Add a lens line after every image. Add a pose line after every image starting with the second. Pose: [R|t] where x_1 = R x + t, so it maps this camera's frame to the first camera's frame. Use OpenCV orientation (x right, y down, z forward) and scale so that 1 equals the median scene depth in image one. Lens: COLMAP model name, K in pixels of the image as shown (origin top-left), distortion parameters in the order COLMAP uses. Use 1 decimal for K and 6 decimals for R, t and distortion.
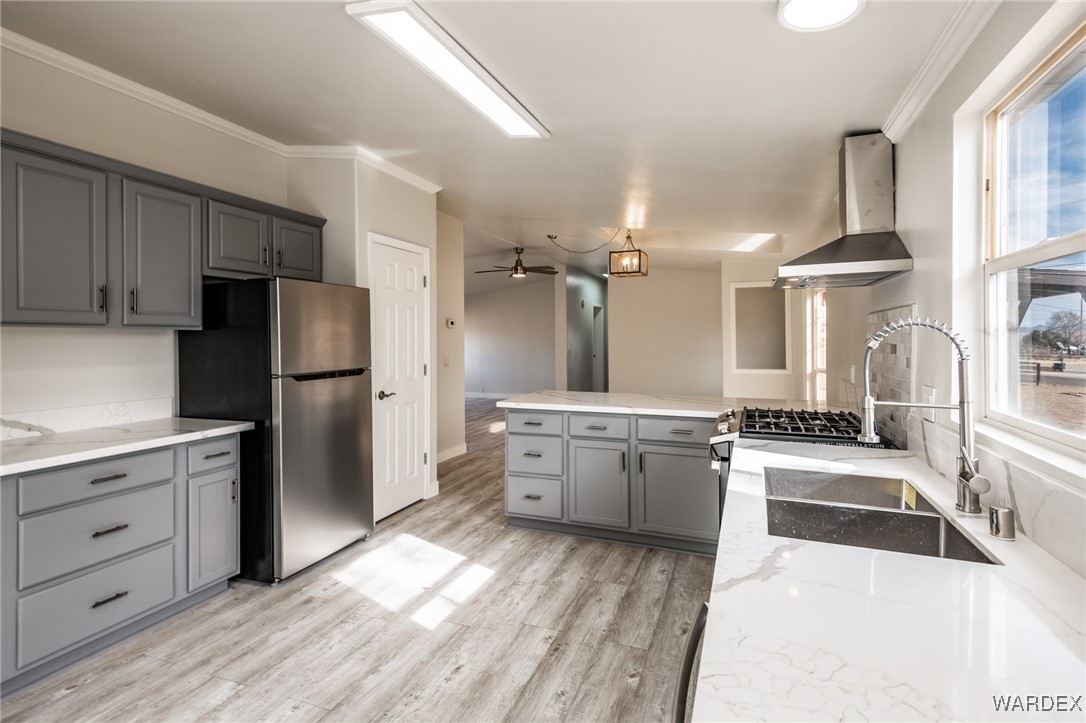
lens RADIAL K [[524.6, 0, 545.4], [0, 524.6, 345.3], [0, 0, 1]] dist [0.032604, -0.003454]
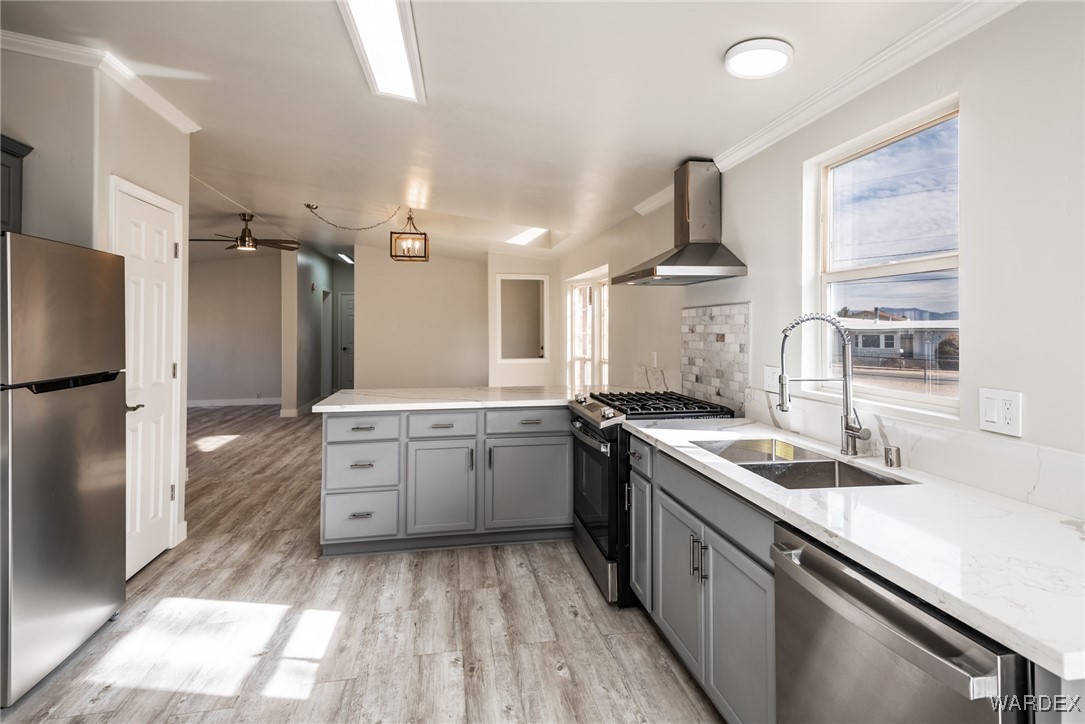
lens RADIAL K [[565.3, 0, 550.1], [0, 565.3, 329.2], [0, 0, 1]] dist [0.035607, -0.014412]
pose [[0.851304, 0.001811, 0.524670, -0.250785], [0.004256, 0.999937, -0.010357, -0.000533], [-0.524656, 0.011050, 0.851242, 0.056118]]
